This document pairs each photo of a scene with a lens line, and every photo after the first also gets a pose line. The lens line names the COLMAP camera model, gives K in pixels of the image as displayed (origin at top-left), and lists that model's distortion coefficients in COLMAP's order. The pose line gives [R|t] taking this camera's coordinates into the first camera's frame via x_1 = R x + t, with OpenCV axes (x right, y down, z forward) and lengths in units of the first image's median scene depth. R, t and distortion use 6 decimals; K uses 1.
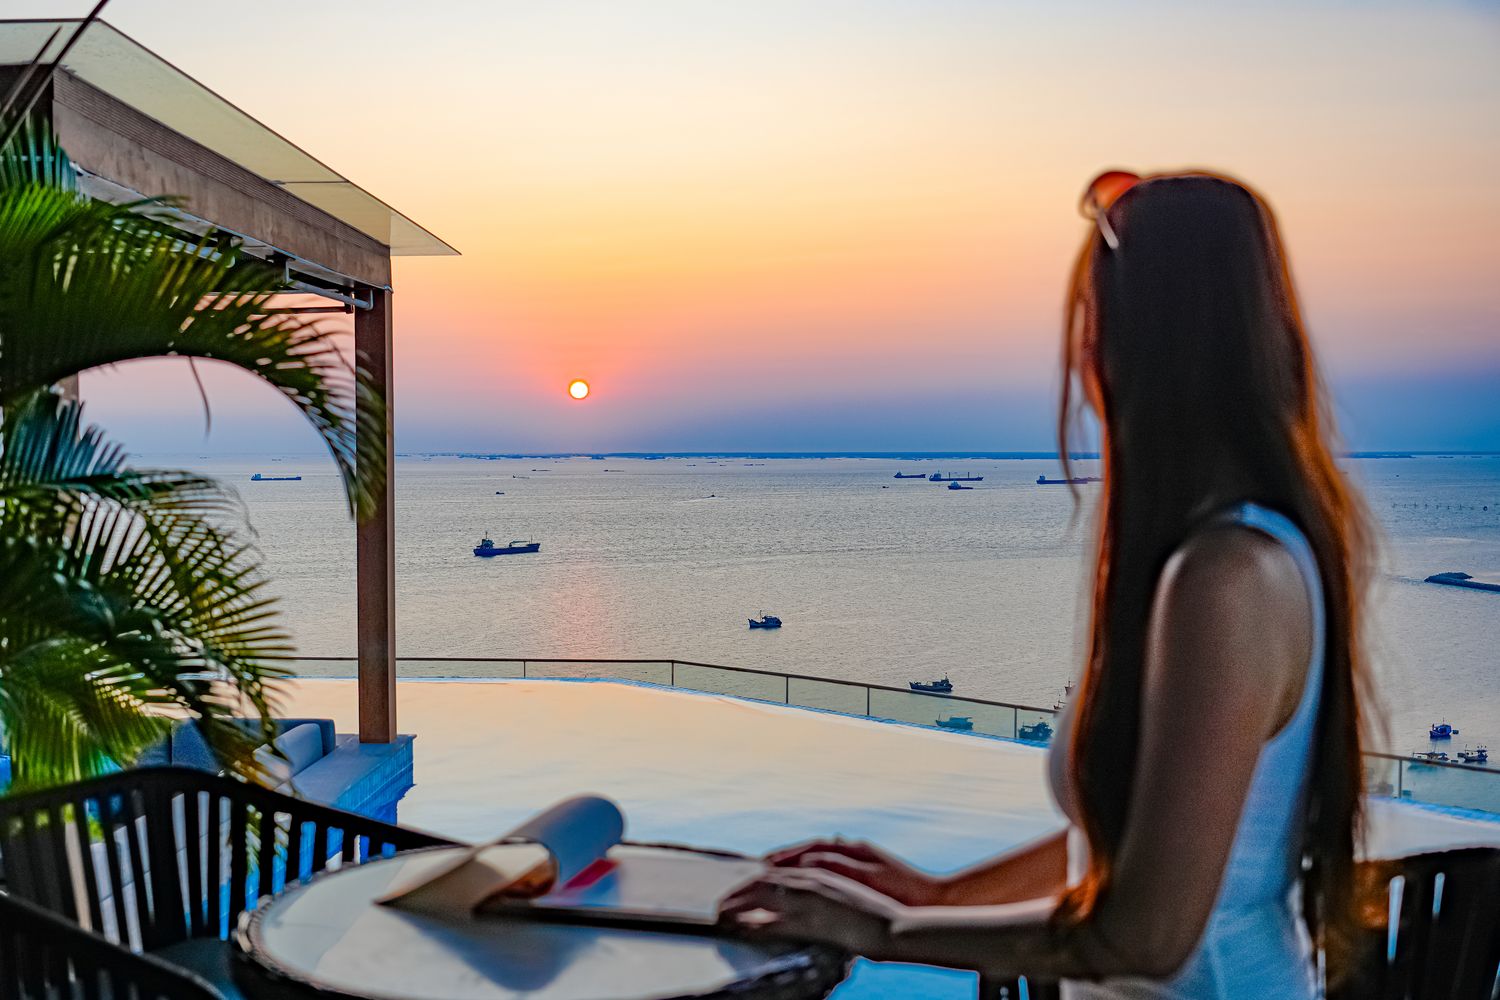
lens RADIAL K [[1699.2, 0, 750.0], [0, 1699.2, 500.0], [0, 0, 1]] dist [0.005417, 0.000524]
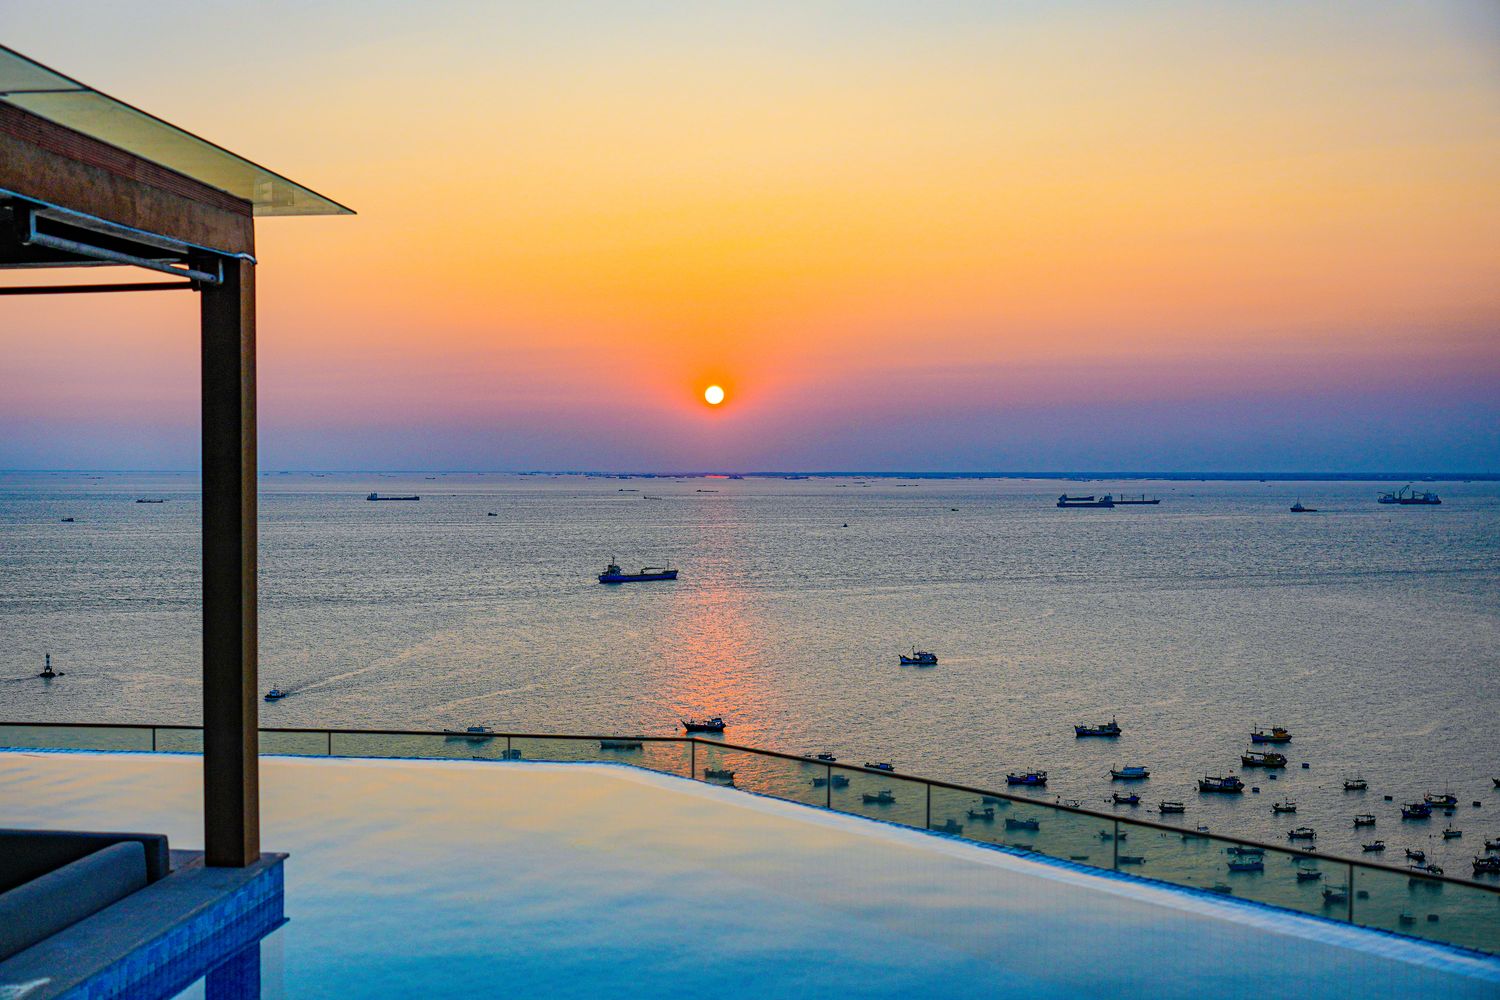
lens RADIAL K [[1799.4, 0, 750.0], [0, 1799.4, 500.0], [0, 0, 1]] dist [-0.009481, 0.346642]
pose [[0.995348, 0.003941, -0.096269, 0.080333], [-0.005083, 0.999920, -0.011621, -0.009159], [0.096216, 0.012056, 0.995287, 0.221156]]
